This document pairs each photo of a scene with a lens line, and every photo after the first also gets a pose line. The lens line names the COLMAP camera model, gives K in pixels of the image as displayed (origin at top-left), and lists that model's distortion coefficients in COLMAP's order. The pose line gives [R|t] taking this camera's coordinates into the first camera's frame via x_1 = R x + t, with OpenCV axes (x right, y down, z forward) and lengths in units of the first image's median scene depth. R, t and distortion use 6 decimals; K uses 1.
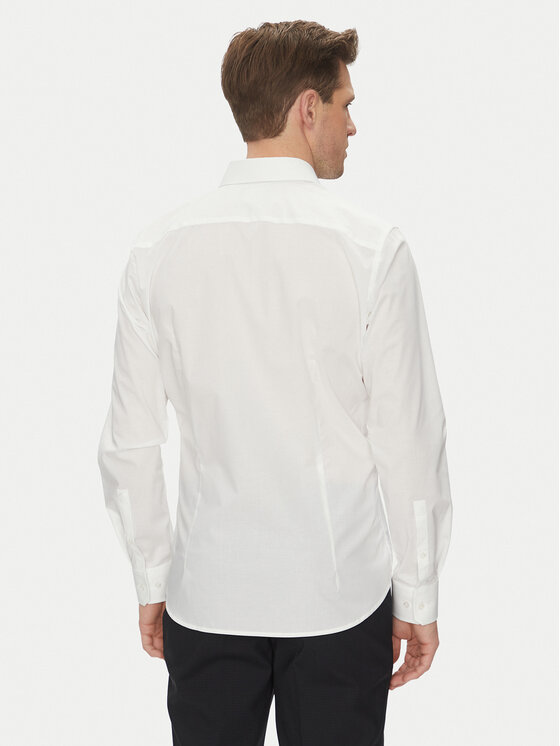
lens RADIAL K [[1680.7, 0, 280.2], [0, 1680.7, 372.9], [0, 0, 1]] dist [0.015624, 0.000000]
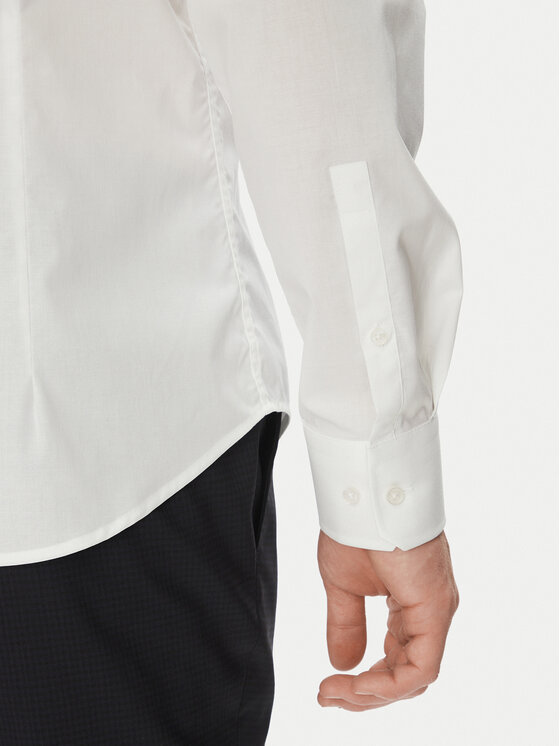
lens RADIAL K [[1680.7, 0, 279.8], [0, 1680.7, 373.2], [0, 0, 1]] dist [0.015624, 0.000000]
pose [[0.993525, -0.113236, 0.009213, 0.061660], [0.112812, 0.992891, 0.037955, 0.100498], [-0.013445, -0.036670, 0.999237, 0.669880]]
